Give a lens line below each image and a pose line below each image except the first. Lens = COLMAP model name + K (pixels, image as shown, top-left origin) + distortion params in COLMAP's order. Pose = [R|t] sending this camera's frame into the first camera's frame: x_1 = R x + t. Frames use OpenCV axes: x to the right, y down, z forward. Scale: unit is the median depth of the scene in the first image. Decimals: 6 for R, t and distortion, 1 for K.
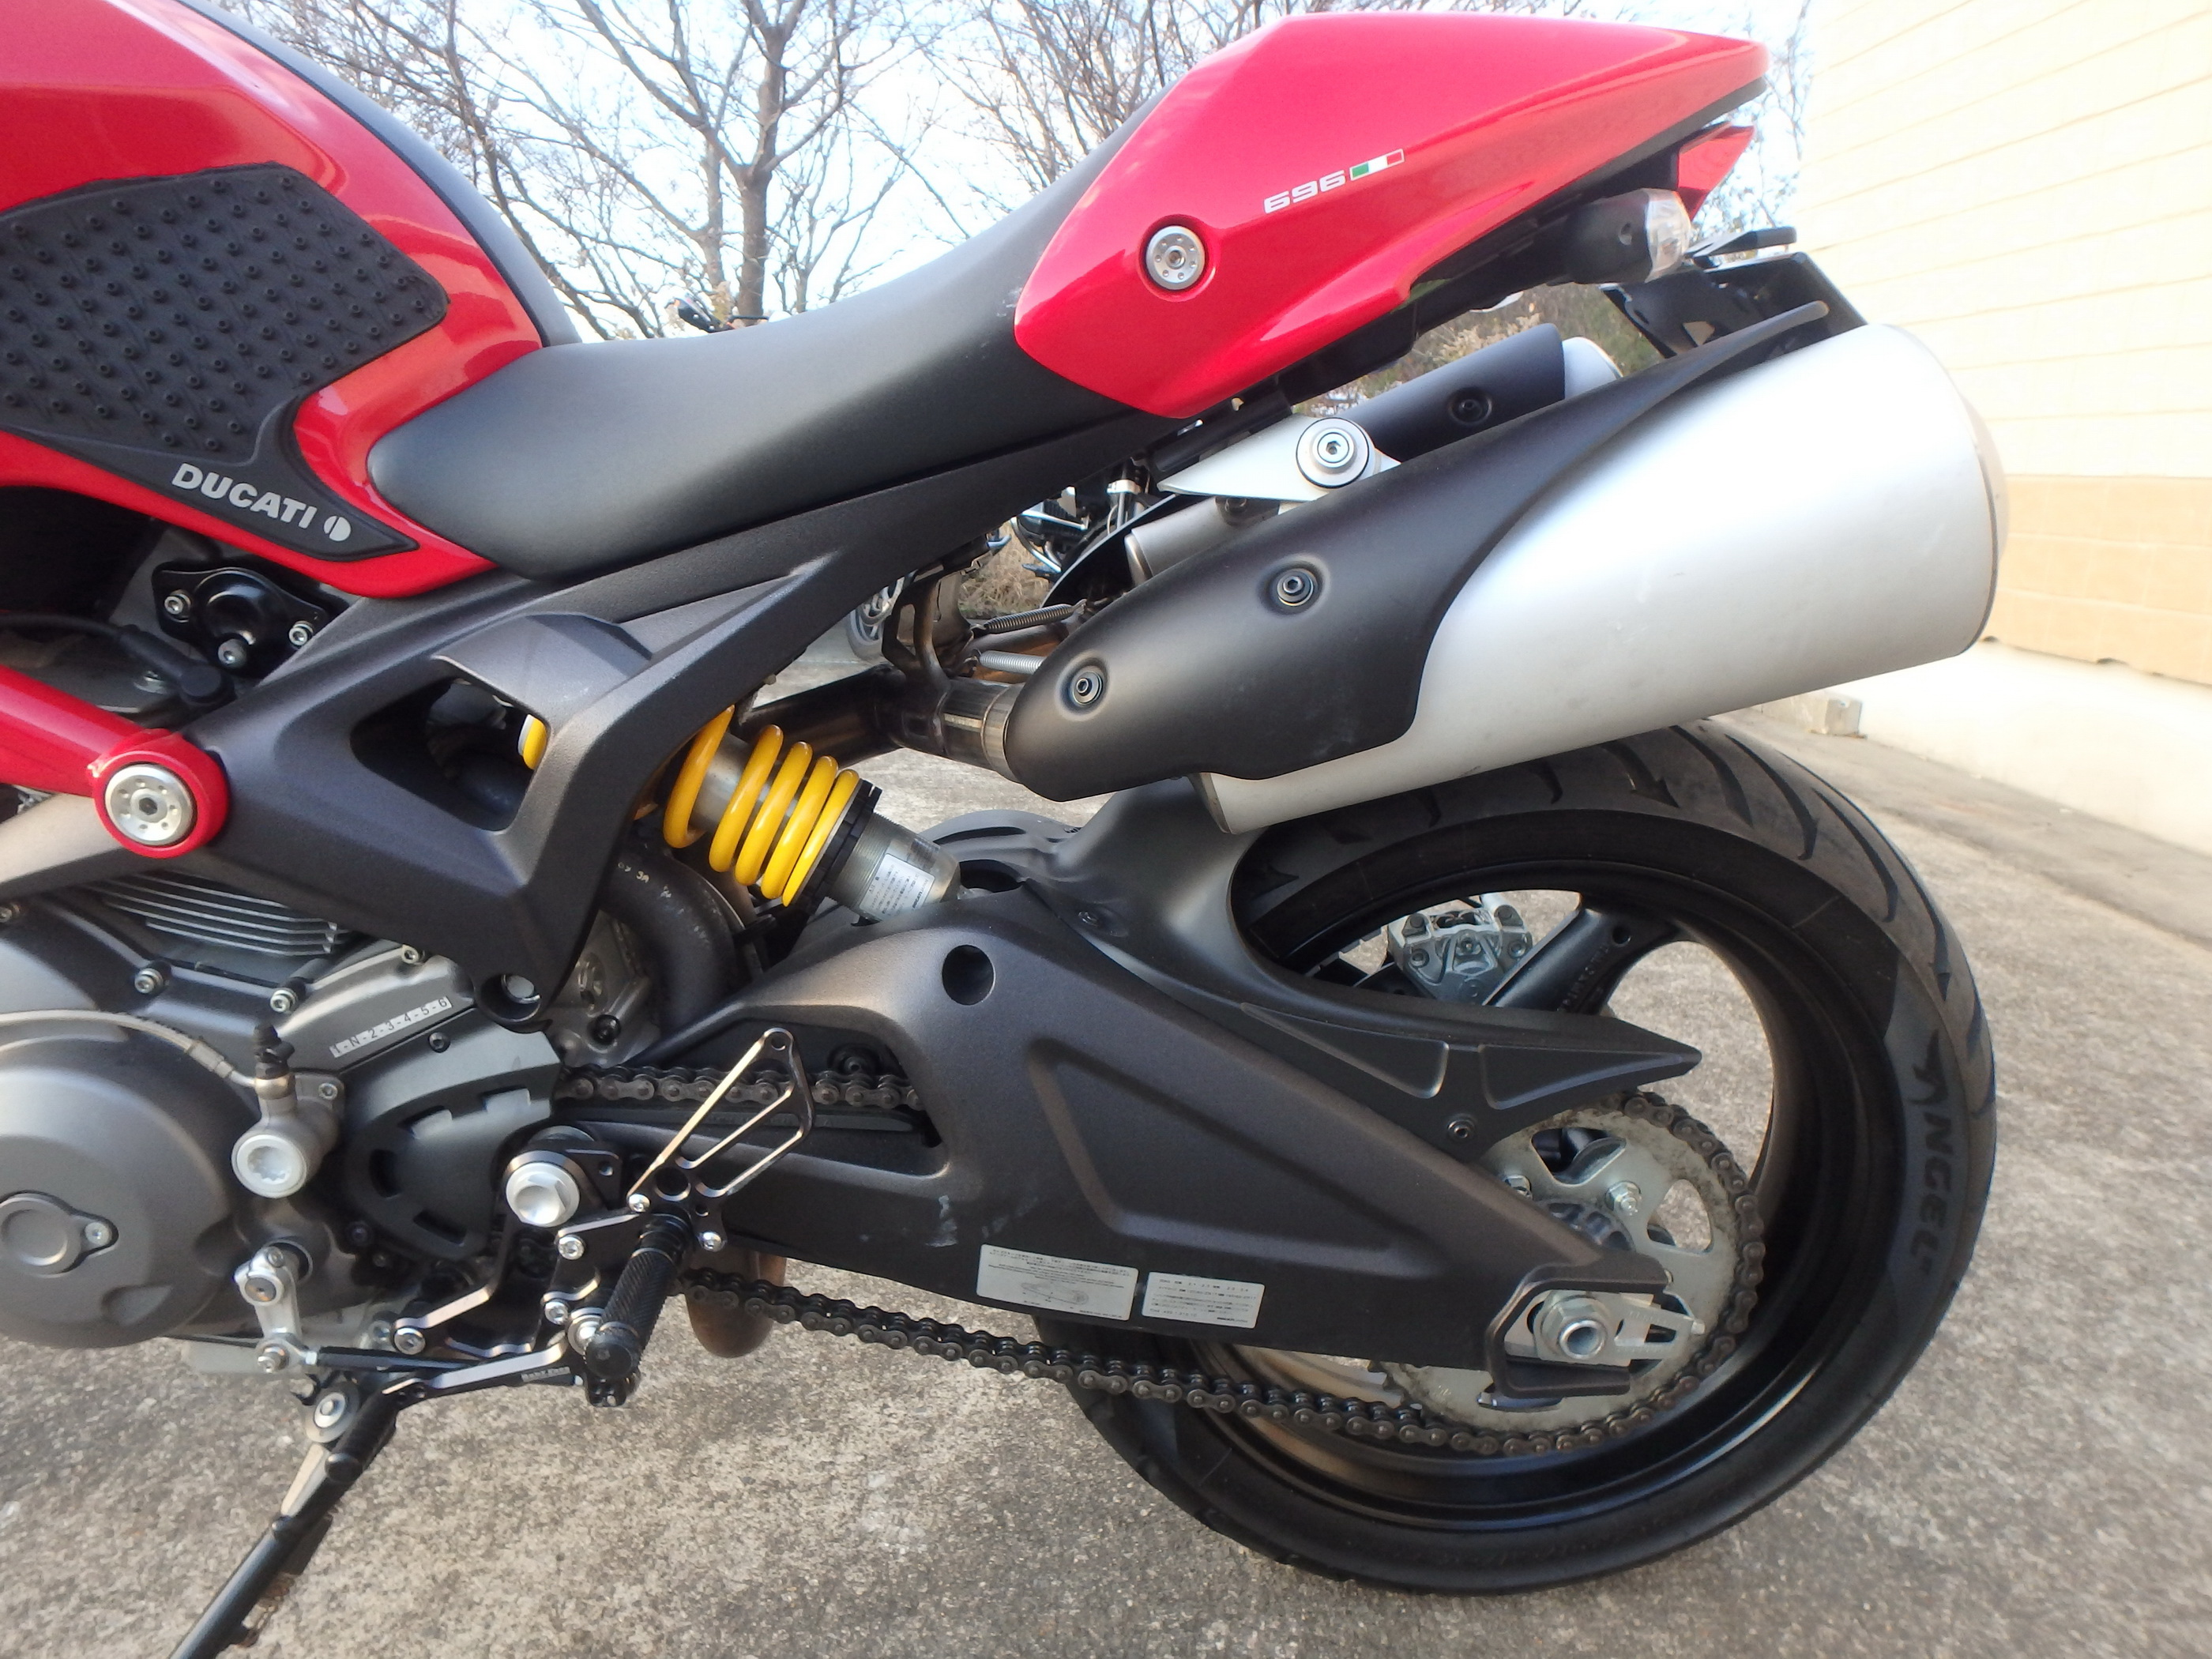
lens RADIAL K [[1376.0, 0, 1097.8], [0, 1376.0, 807.9], [0, 0, 1]] dist [-0.038541, 0.010666]
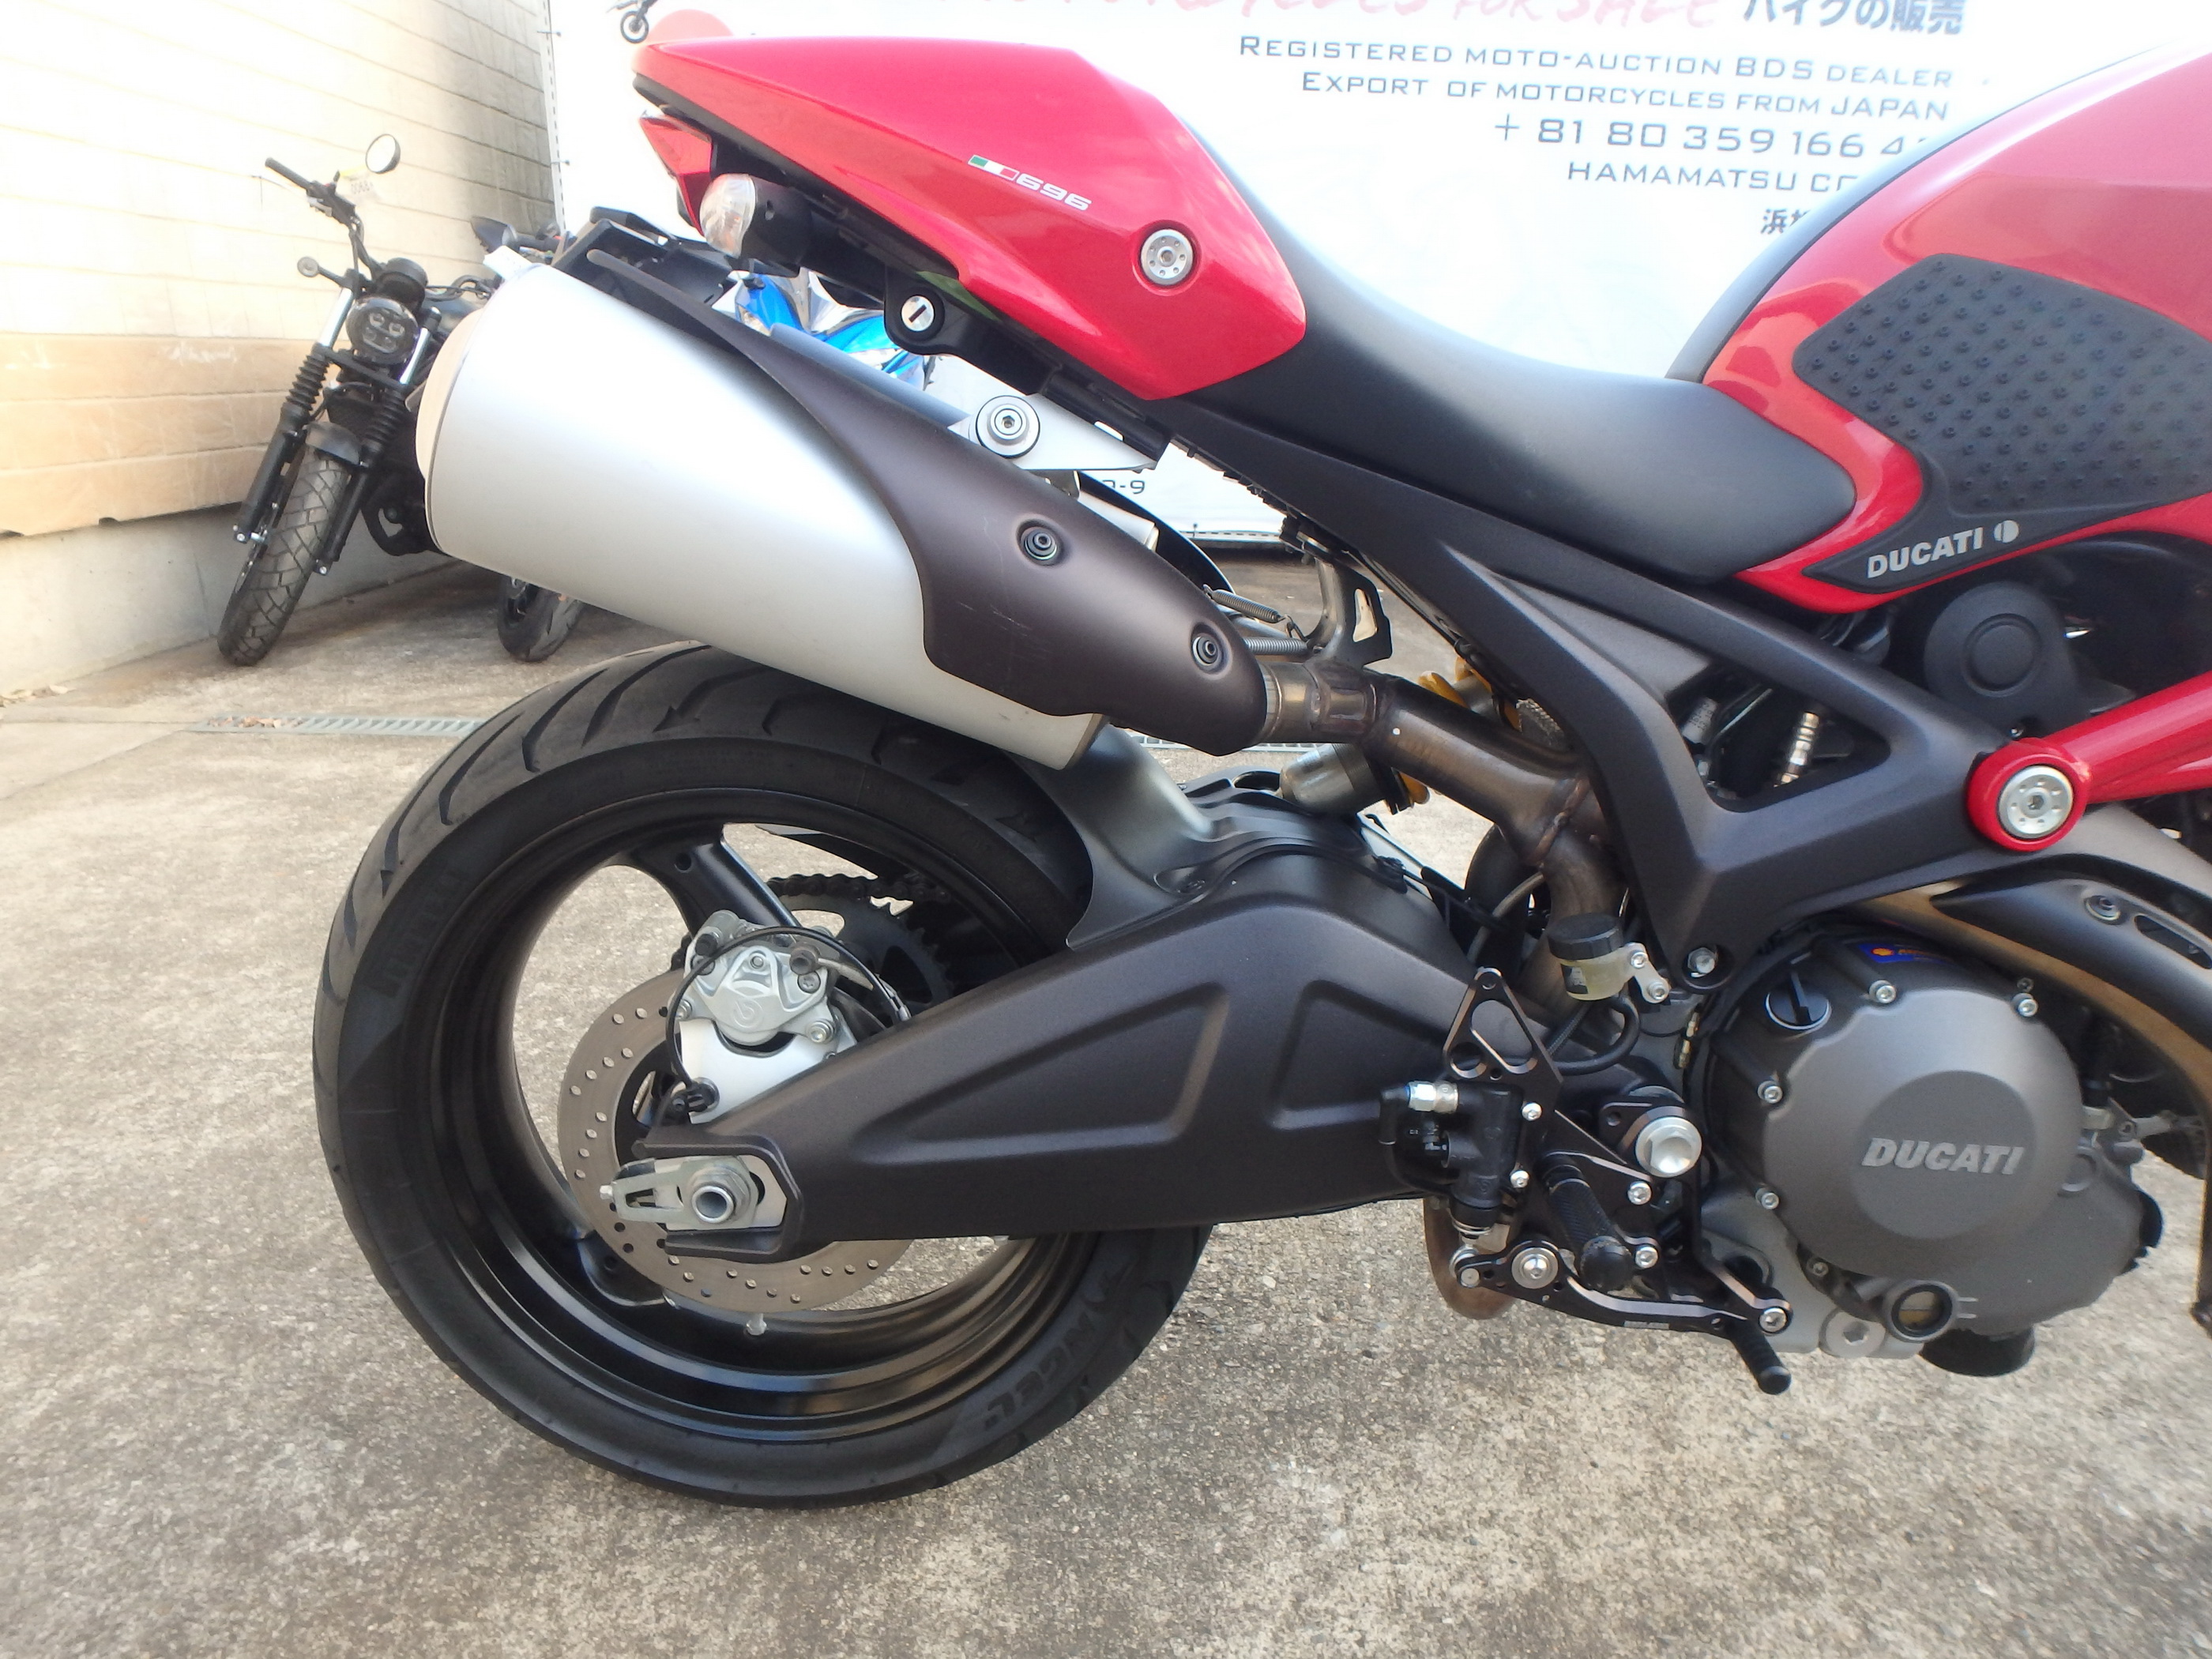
lens RADIAL K [[1376.0, 0, 1096.4], [0, 1376.0, 803.2], [0, 0, 1]] dist [-0.038541, 0.010666]
pose [[-0.995889, -0.078189, 0.045725, 0.006808], [-0.042576, 0.849664, 0.525603, -0.629497], [-0.079947, 0.521496, -0.849500, 2.207507]]
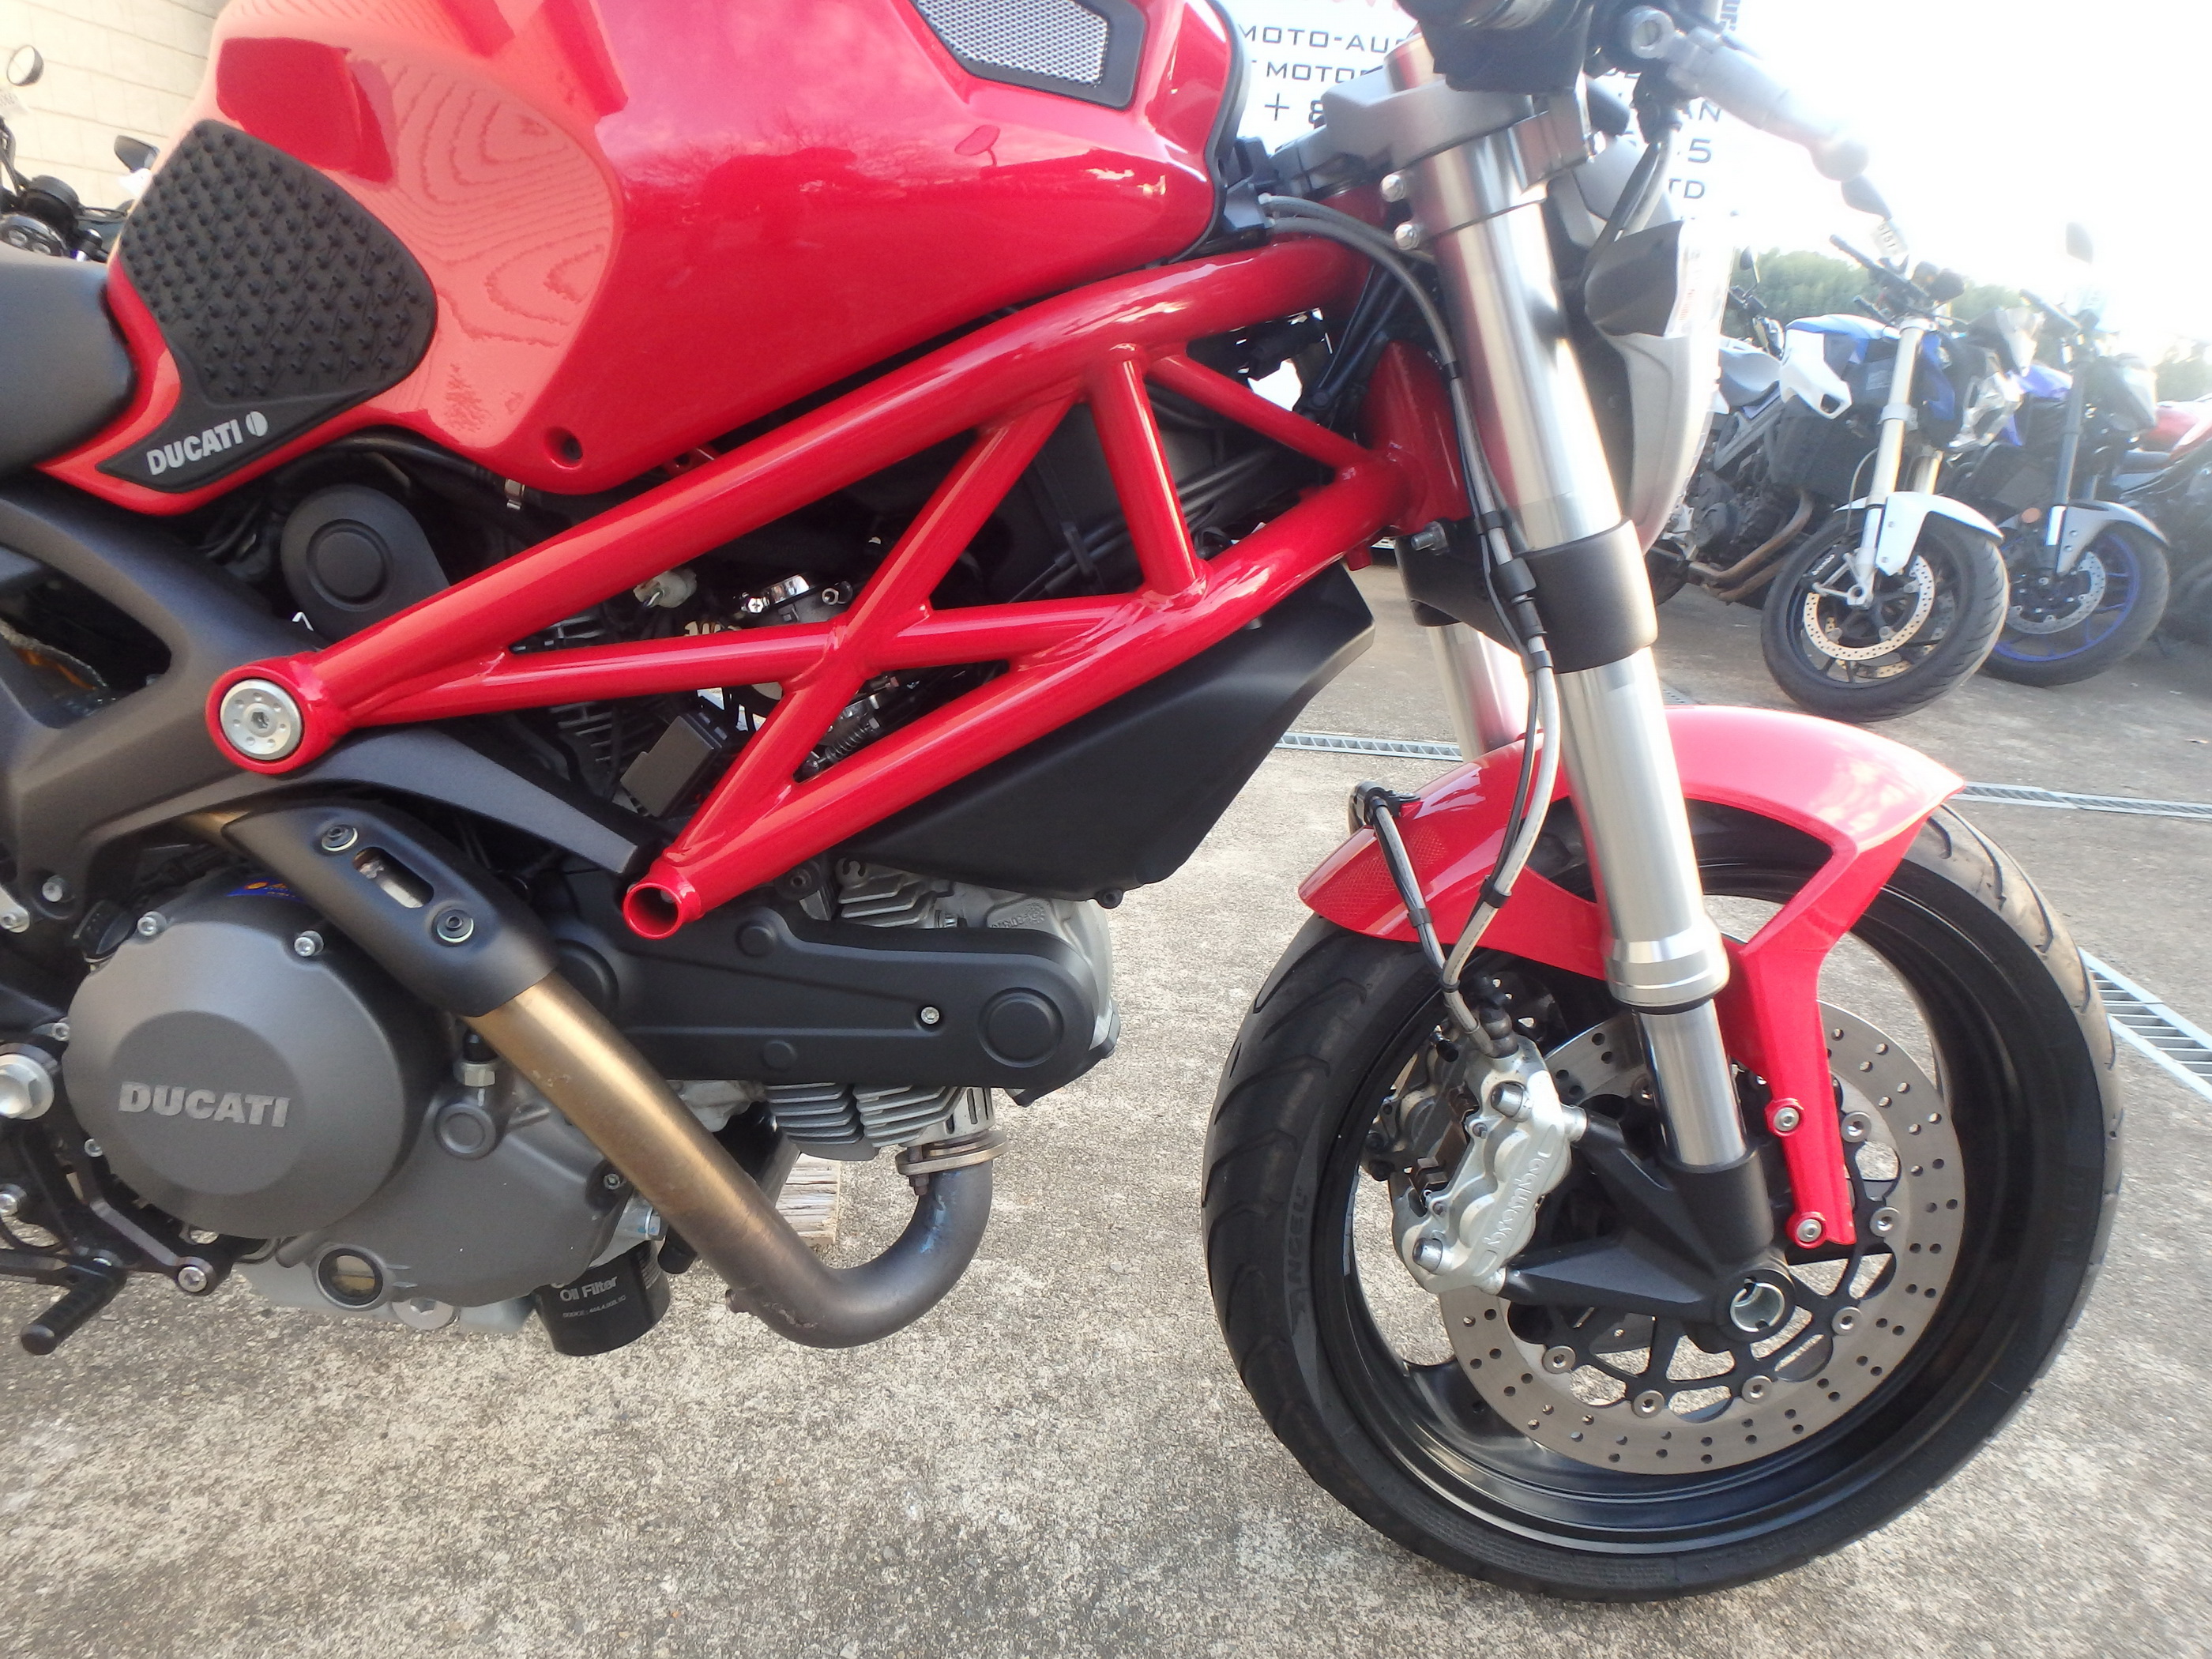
lens RADIAL K [[1376.0, 0, 1113.1], [0, 1376.0, 799.6], [0, 0, 1]] dist [-0.038541, 0.010666]
pose [[-0.992925, -0.118302, 0.010212, -1.187127], [-0.094874, 0.842121, 0.530878, -0.626823], [-0.071403, 0.526153, -0.847387, 2.067089]]
